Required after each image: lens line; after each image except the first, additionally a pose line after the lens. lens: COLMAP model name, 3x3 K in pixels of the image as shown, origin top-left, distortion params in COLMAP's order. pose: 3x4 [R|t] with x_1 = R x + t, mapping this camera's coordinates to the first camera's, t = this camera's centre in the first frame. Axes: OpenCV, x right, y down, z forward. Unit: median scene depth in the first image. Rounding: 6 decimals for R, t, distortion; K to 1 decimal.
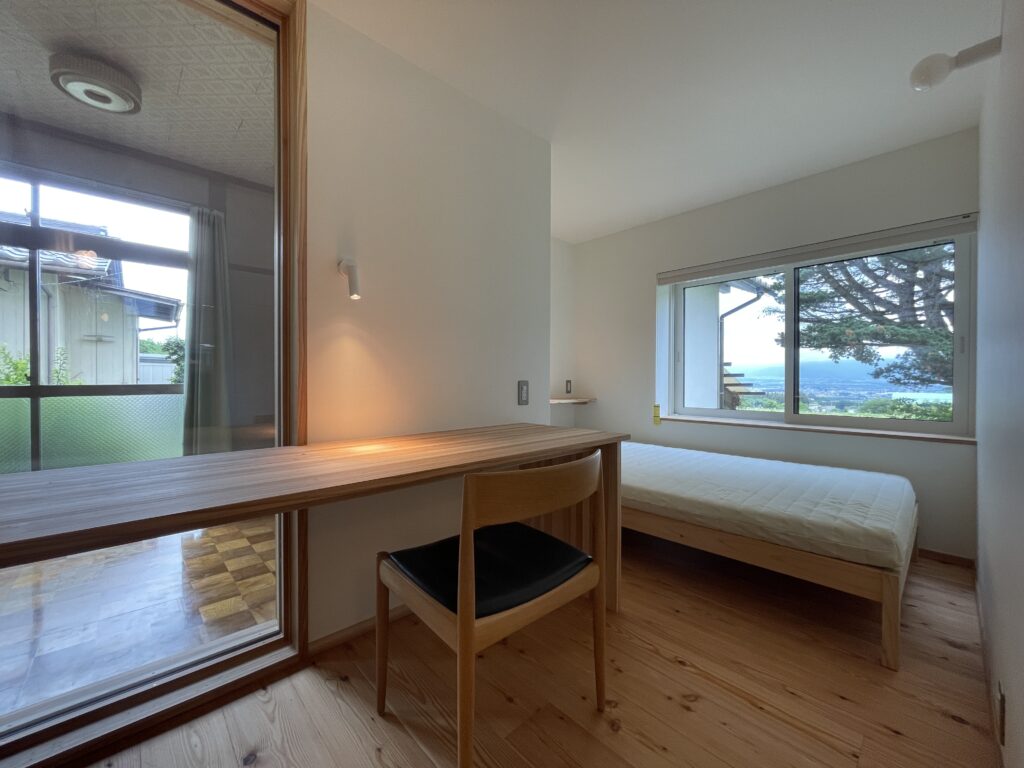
lens RADIAL K [[410.9, 0, 512.0], [0, 410.9, 384.0], [0, 0, 1]] dist [0.000757, 0.000007]
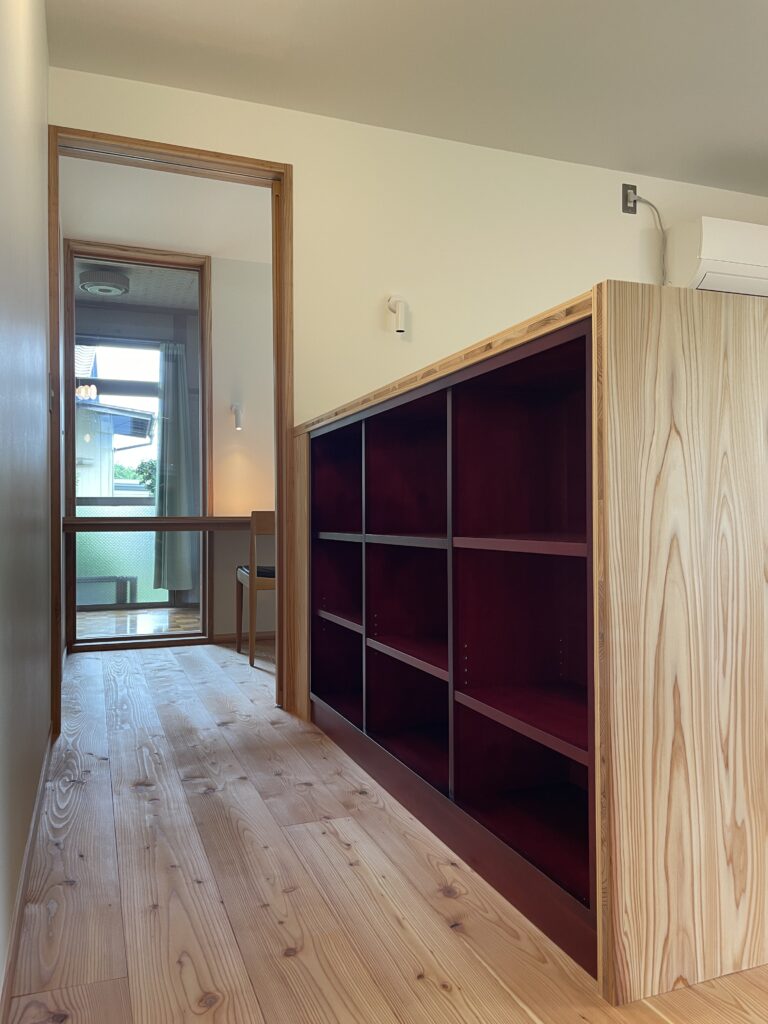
lens RADIAL K [[768.2, 0, 384.0], [0, 768.2, 512.0], [0, 0, 1]] dist [0.051789, -0.074740]
pose [[0.924411, -0.012331, -0.381198, 0.598473], [0.005419, 0.999801, -0.019200, 0.082897], [0.381359, 0.015683, 0.924294, -0.730398]]
